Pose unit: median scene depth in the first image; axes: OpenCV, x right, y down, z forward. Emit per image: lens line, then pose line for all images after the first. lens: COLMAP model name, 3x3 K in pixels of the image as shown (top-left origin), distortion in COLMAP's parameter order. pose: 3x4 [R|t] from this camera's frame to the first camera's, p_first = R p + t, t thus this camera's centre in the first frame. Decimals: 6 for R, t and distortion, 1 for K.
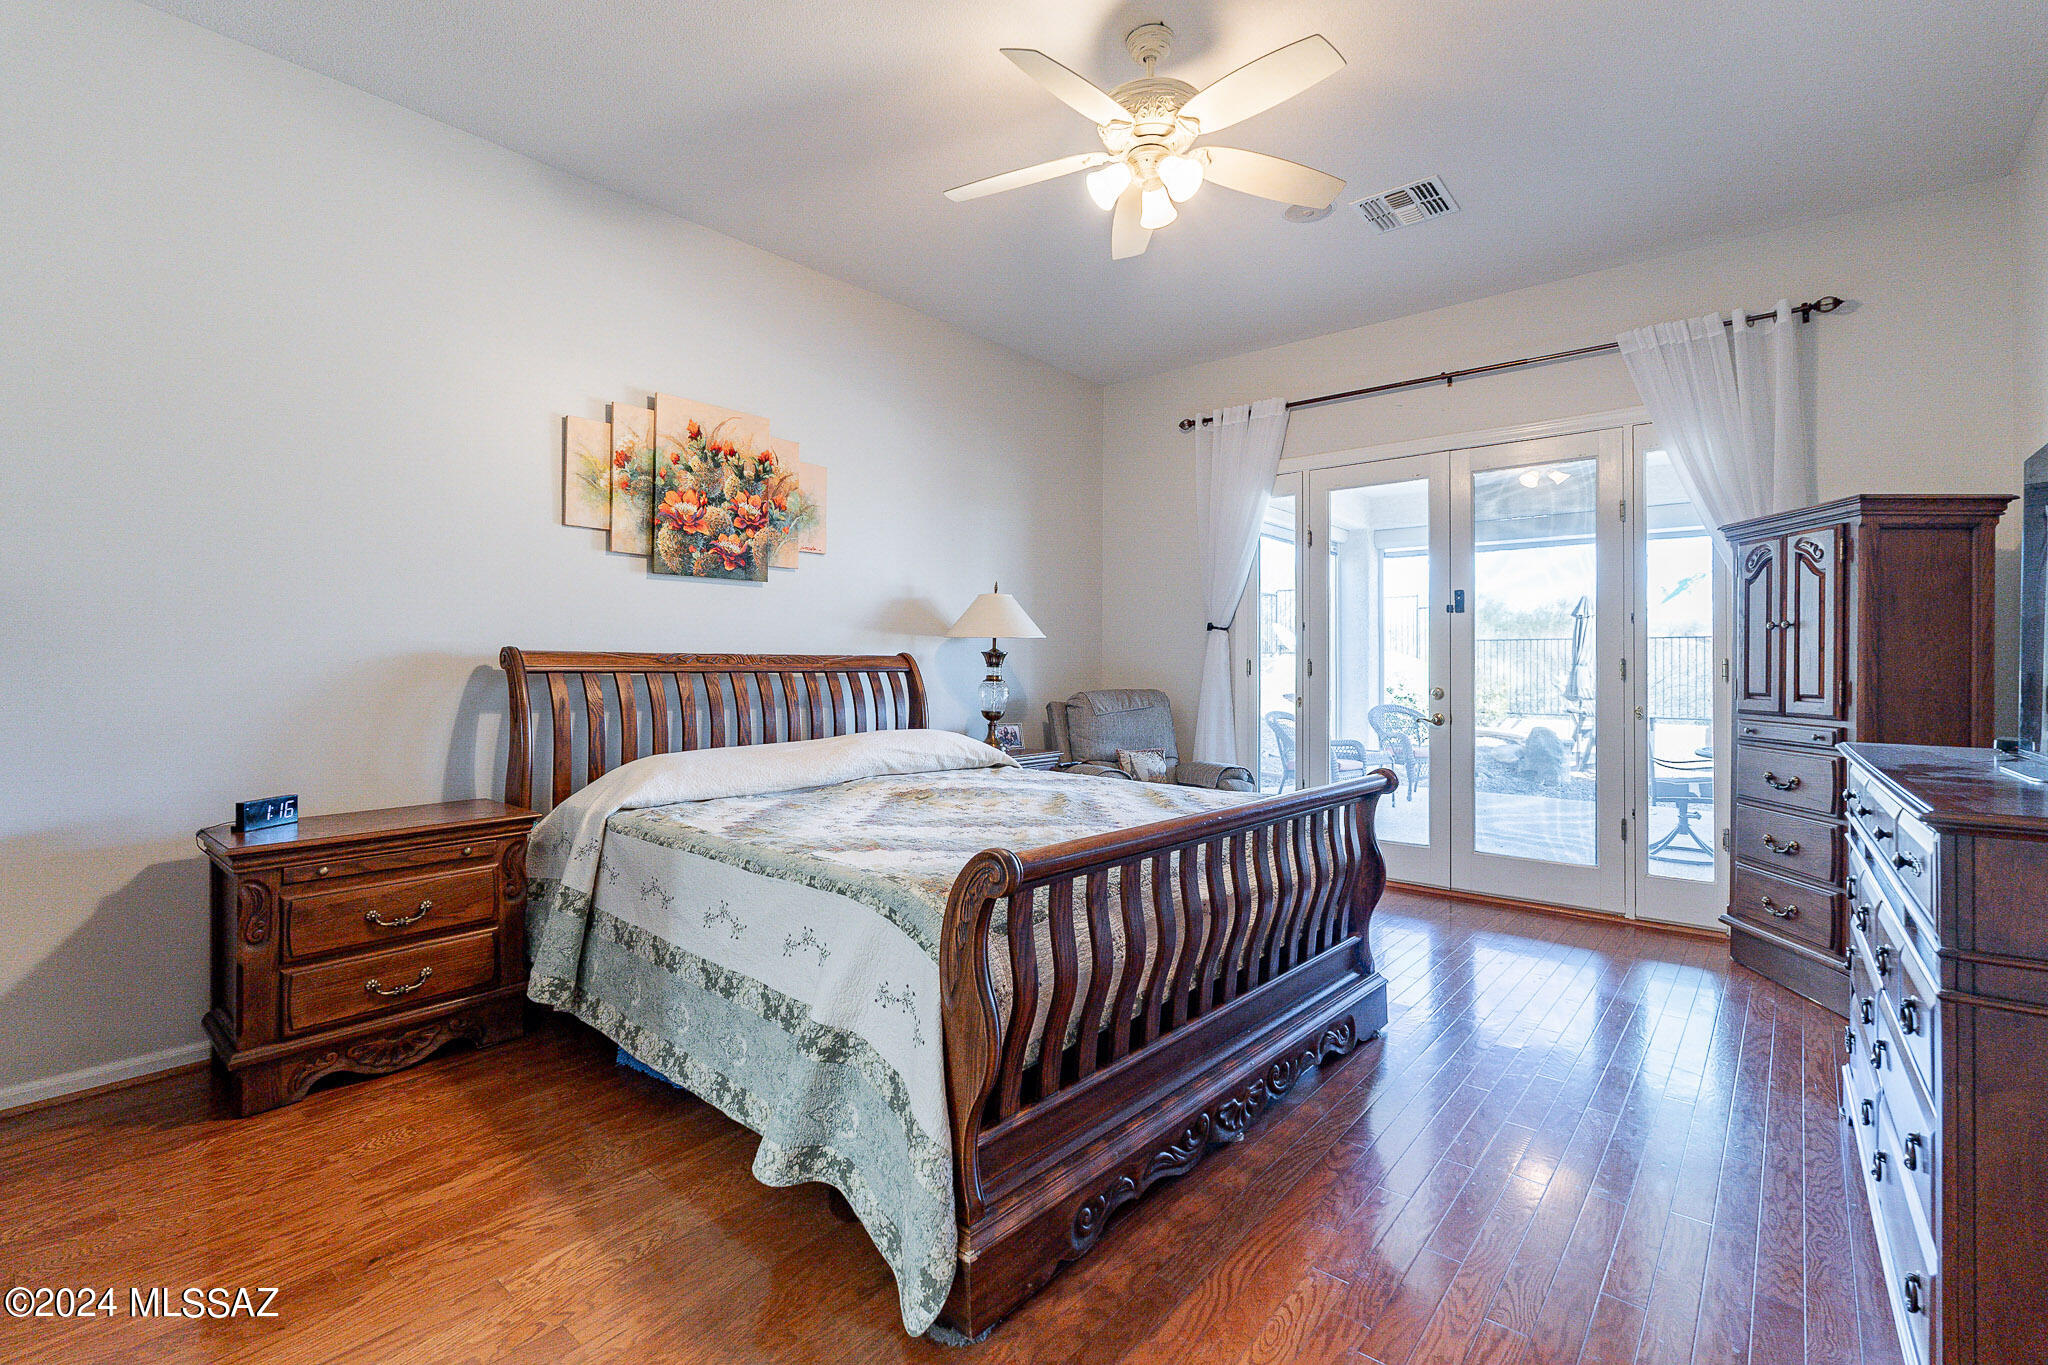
lens RADIAL K [[909.4, 0, 1018.4], [0, 909.4, 666.0], [0, 0, 1]] dist [-0.002344, 0.000058]
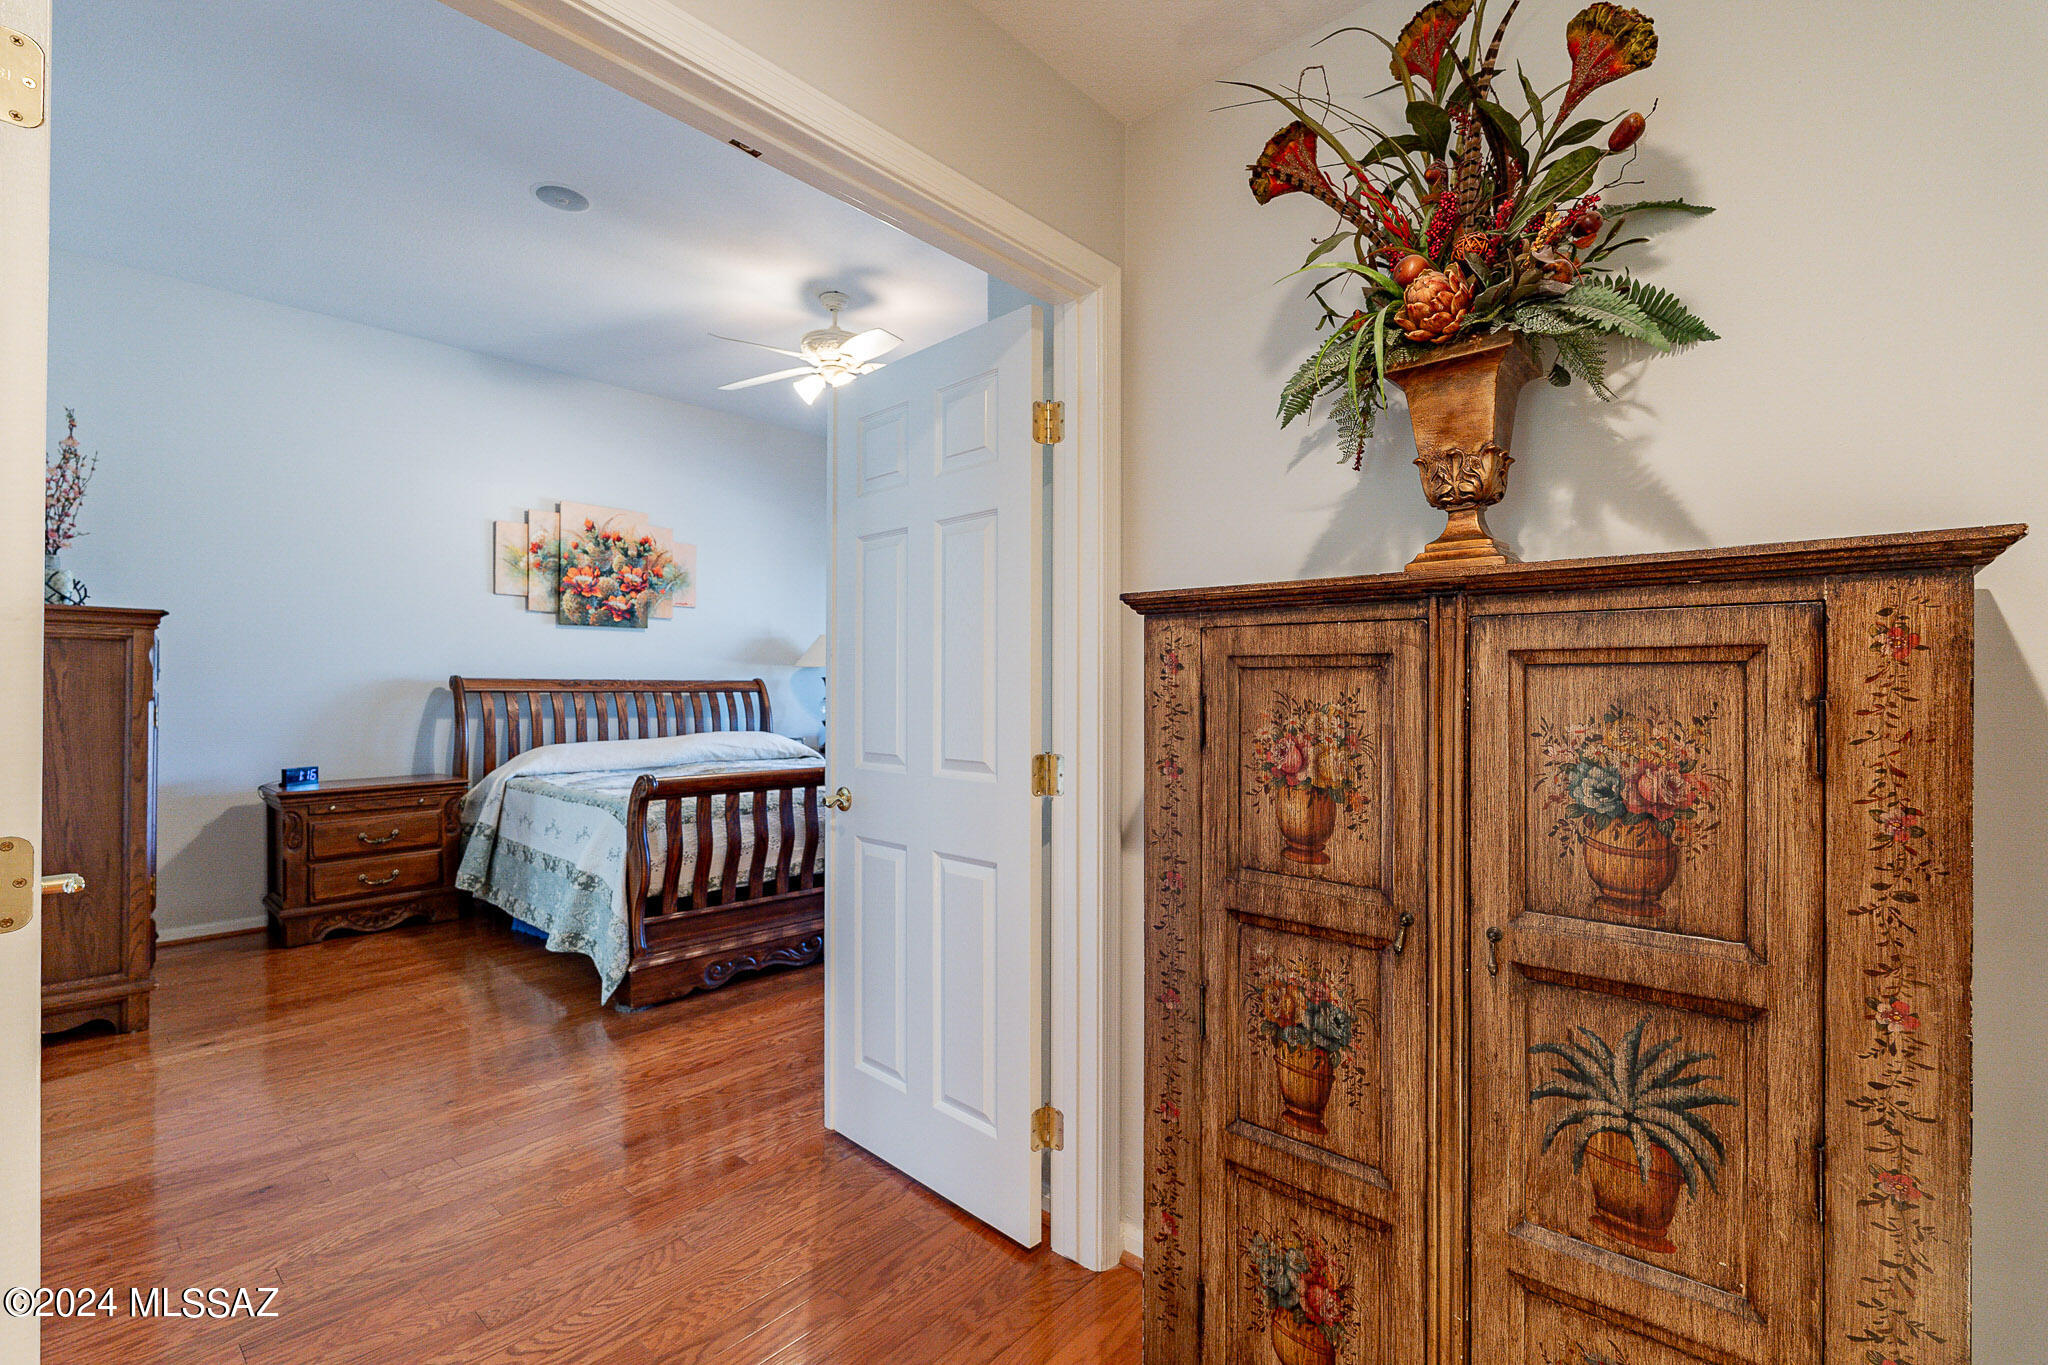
lens RADIAL K [[909.4, 0, 1029.8], [0, 909.4, 695.4], [0, 0, 1]] dist [-0.002344, 0.000058]
pose [[0.999826, -0.003798, -0.018247, 0.446349], [0.003915, 0.999972, 0.006393, 0.006711], [0.018222, -0.006463, 0.999813, -0.526970]]
